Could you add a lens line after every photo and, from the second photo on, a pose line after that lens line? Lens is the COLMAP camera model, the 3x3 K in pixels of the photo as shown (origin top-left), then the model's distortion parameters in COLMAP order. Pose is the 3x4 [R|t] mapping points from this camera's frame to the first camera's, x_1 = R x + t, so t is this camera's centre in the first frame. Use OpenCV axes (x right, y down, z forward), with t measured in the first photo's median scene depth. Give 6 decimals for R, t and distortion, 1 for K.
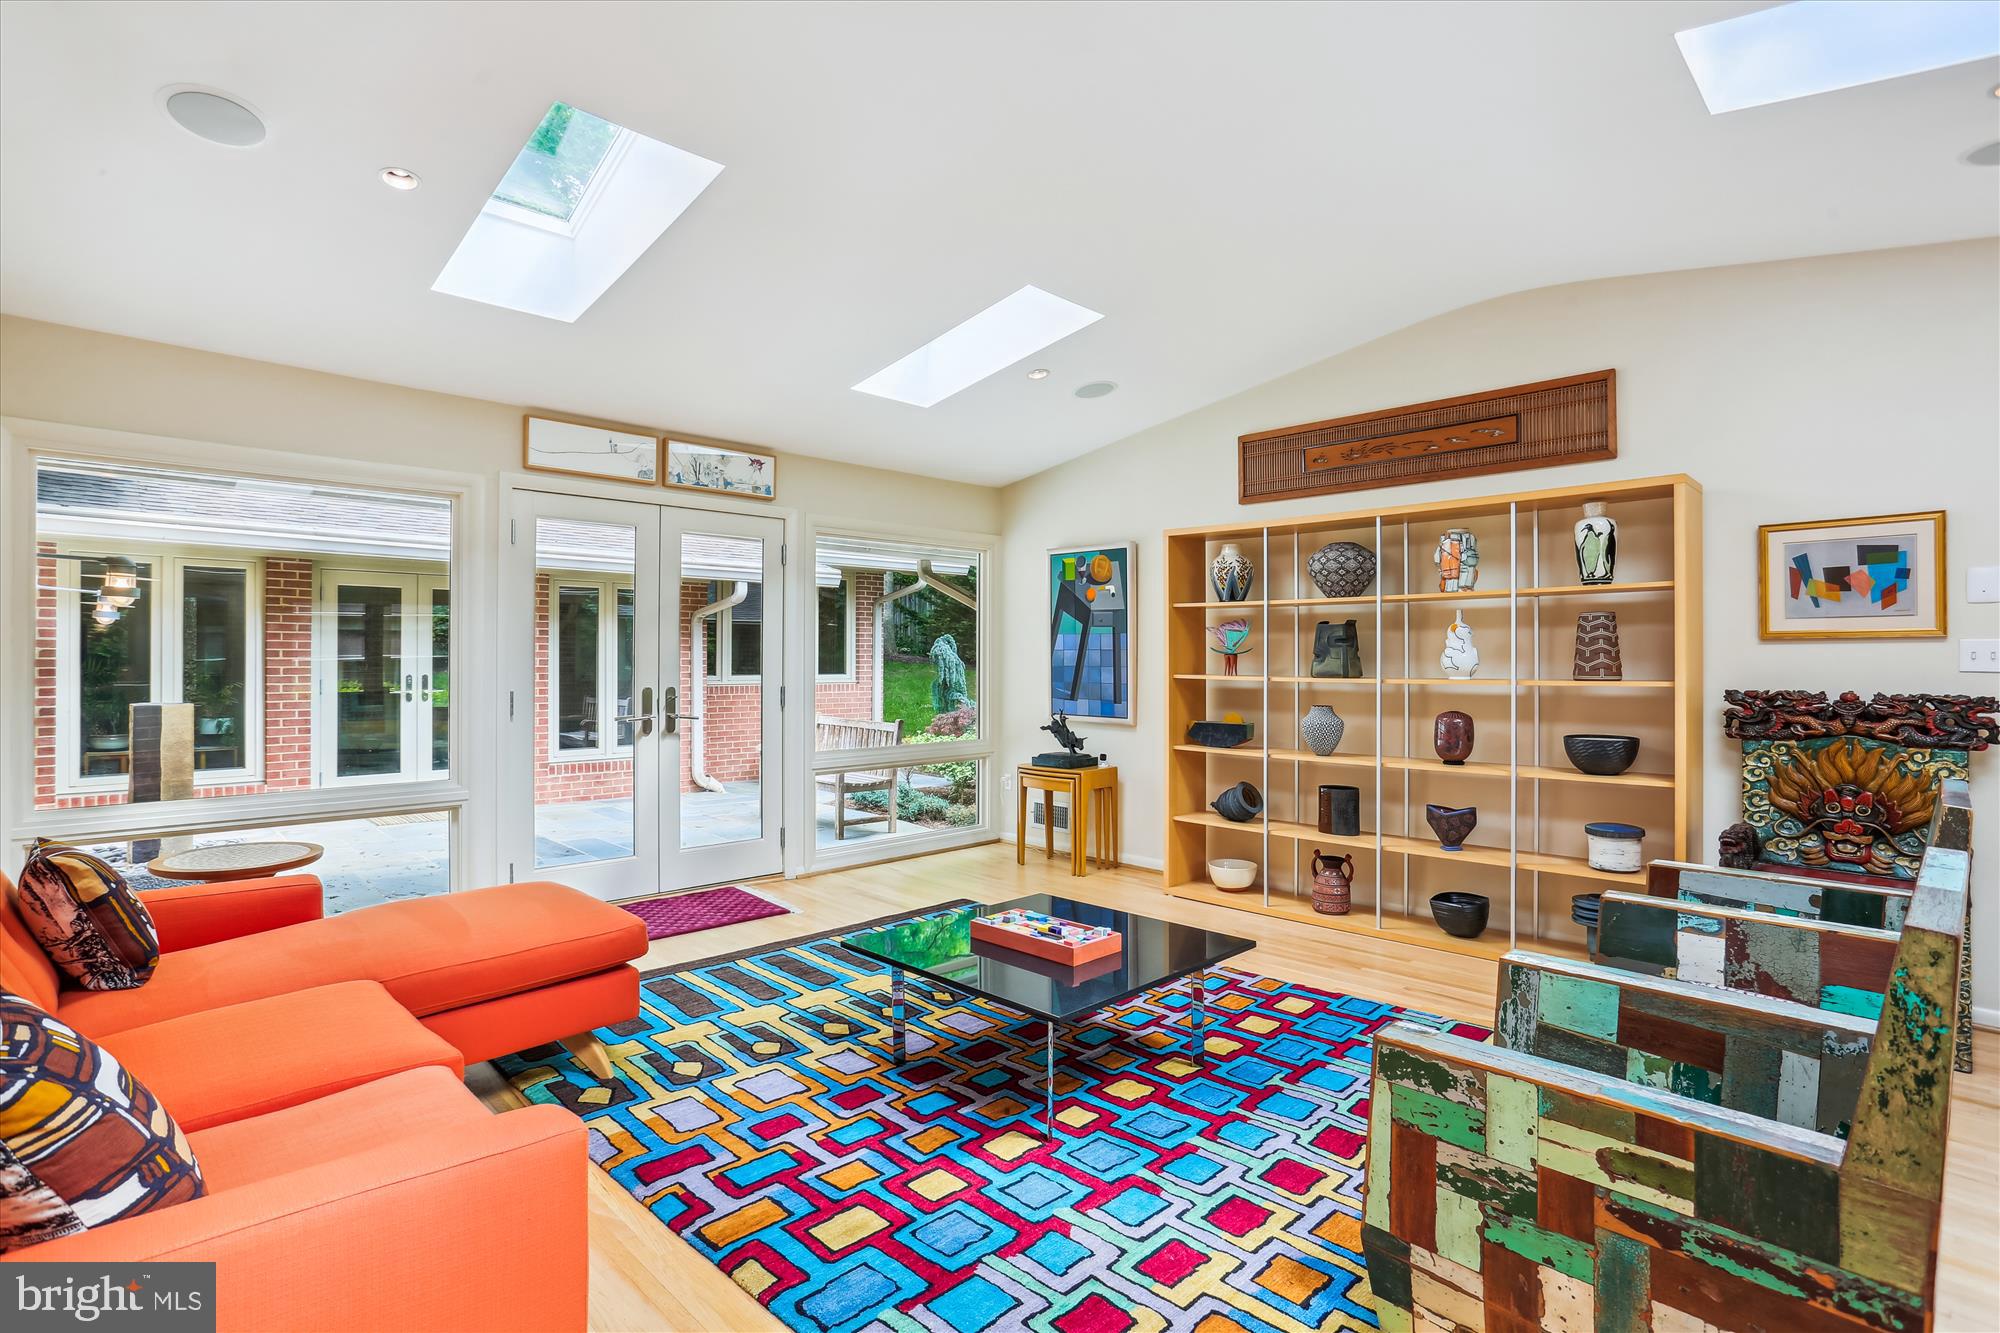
lens RADIAL K [[969.2, 0, 993.3], [0, 969.2, 663.3], [0, 0, 1]] dist [-0.059613, 0.036159]
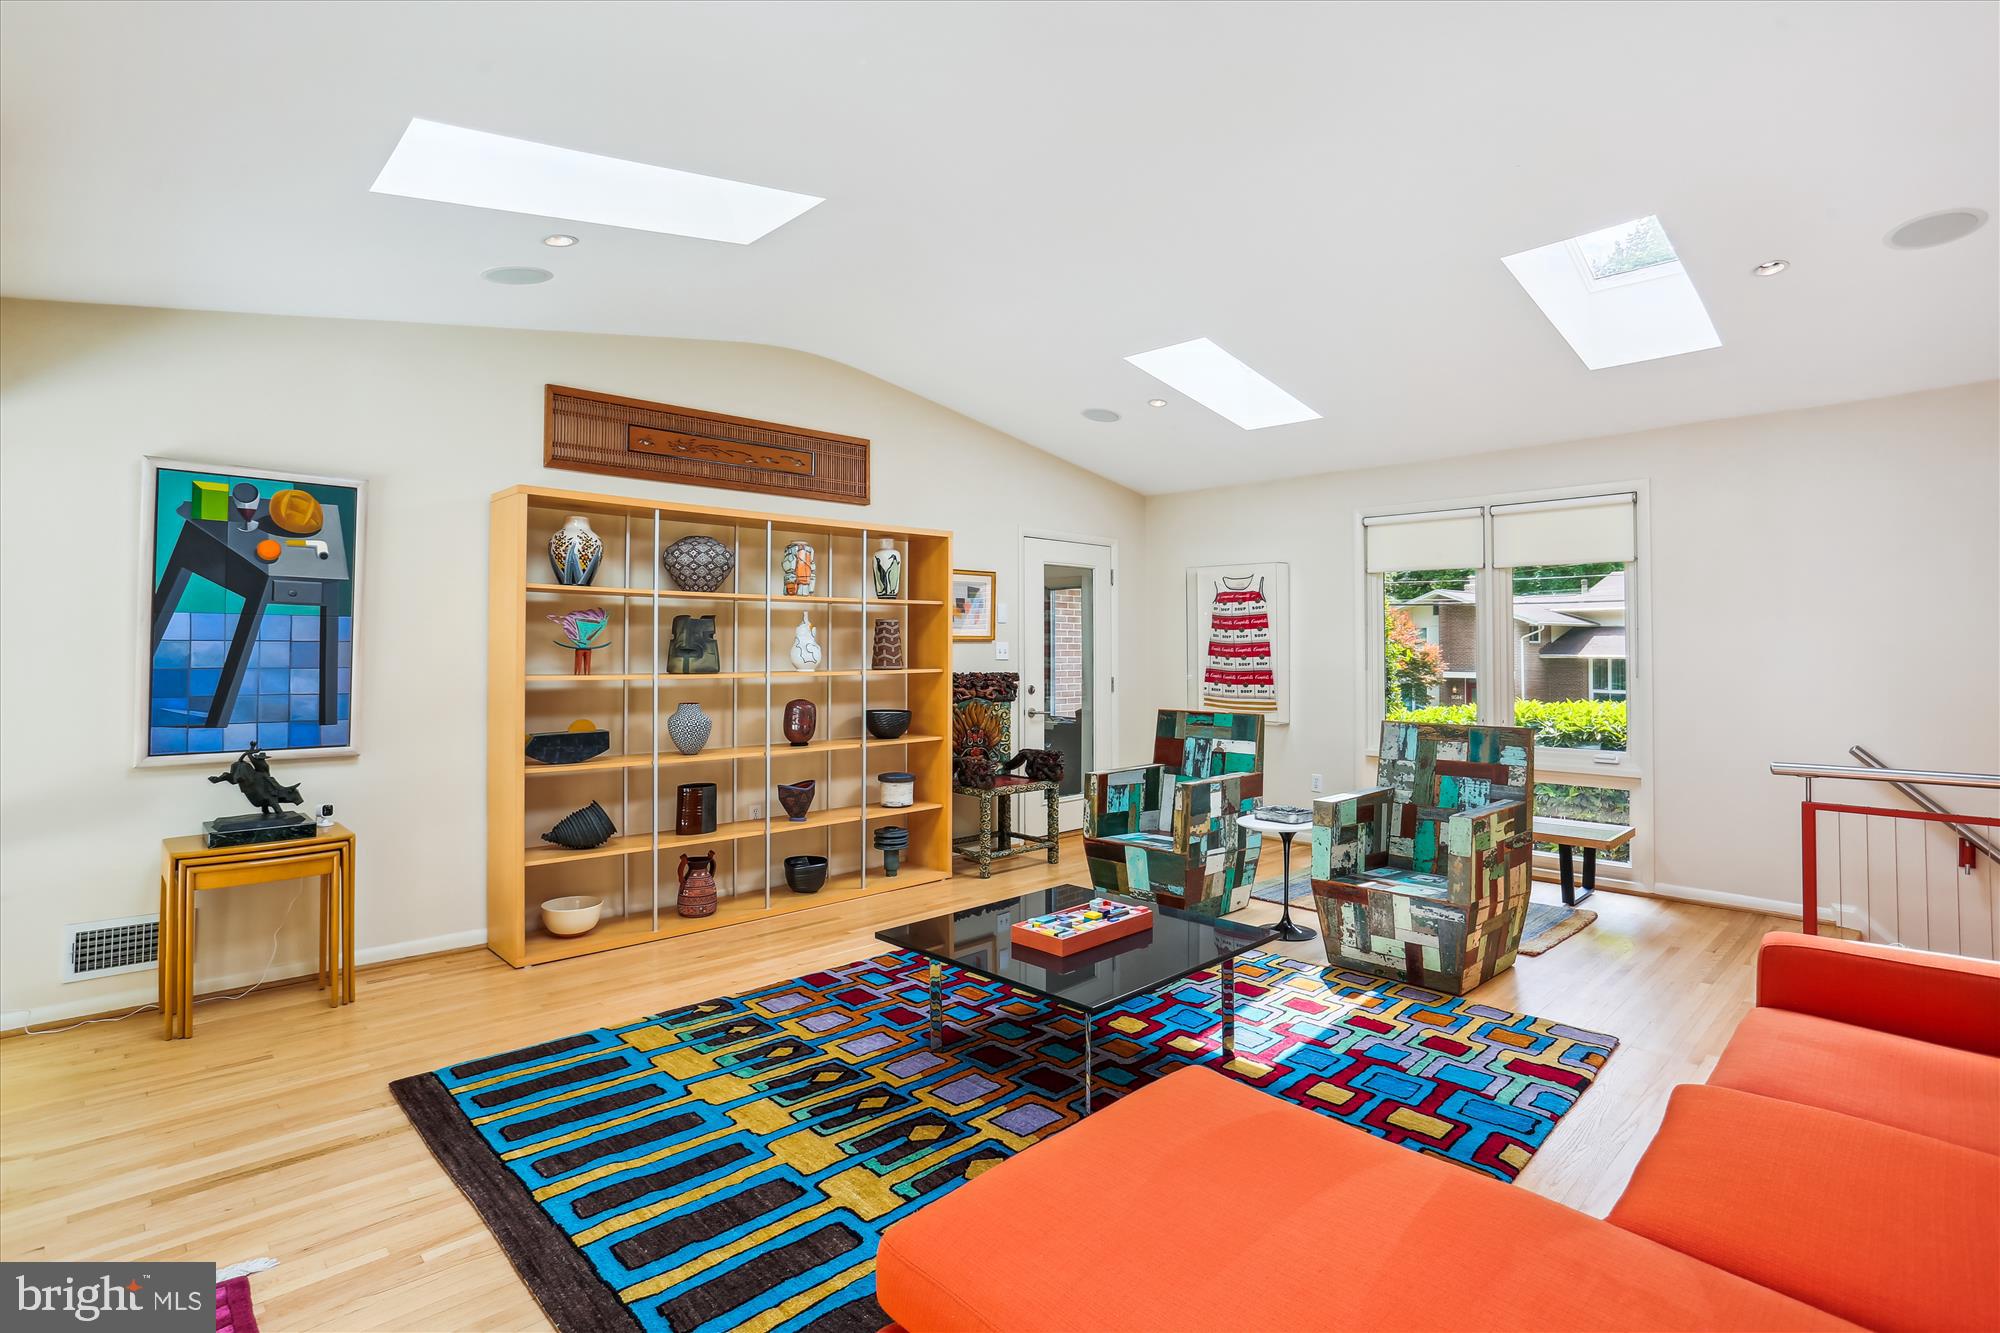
lens RADIAL K [[978.6, 0, 986.0], [0, 978.6, 633.7], [0, 0, 1]] dist [-0.062908, 0.037016]
pose [[0.012198, 0.015868, 0.999800, -0.826101], [0.005462, 0.999858, -0.015936, -0.011006], [-0.999911, 0.005655, 0.012109, 0.909971]]
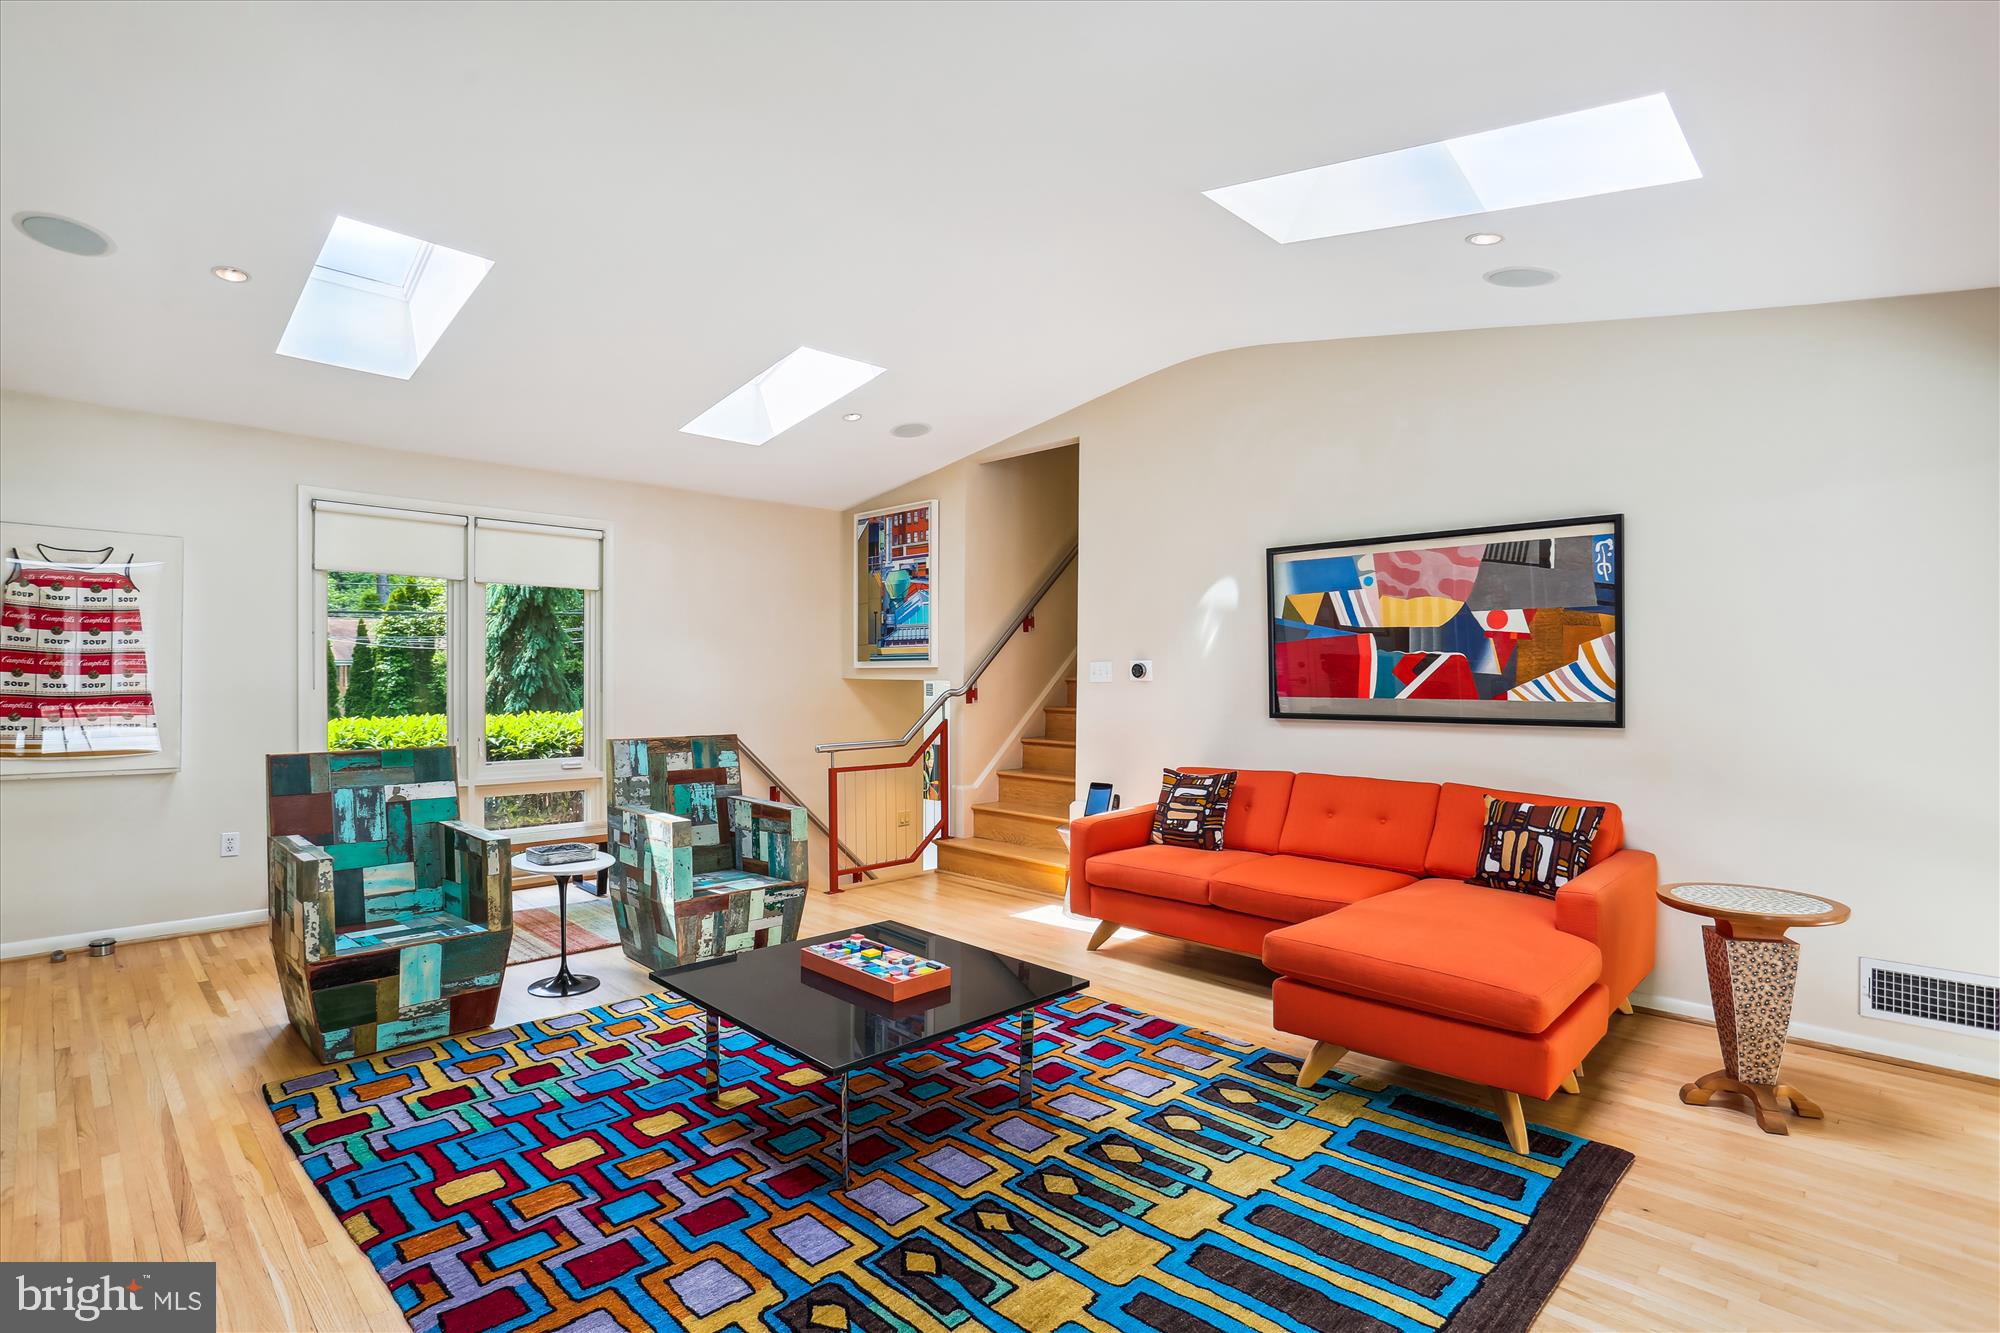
lens RADIAL K [[969.2, 0, 993.3], [0, 969.2, 663.3], [0, 0, 1]] dist [-0.059613, 0.036159]
pose [[-0.999735, -0.009479, -0.020976, -0.035905], [-0.009417, 0.999951, -0.003064, -0.013548], [0.021004, -0.002866, -0.999775, 1.635109]]
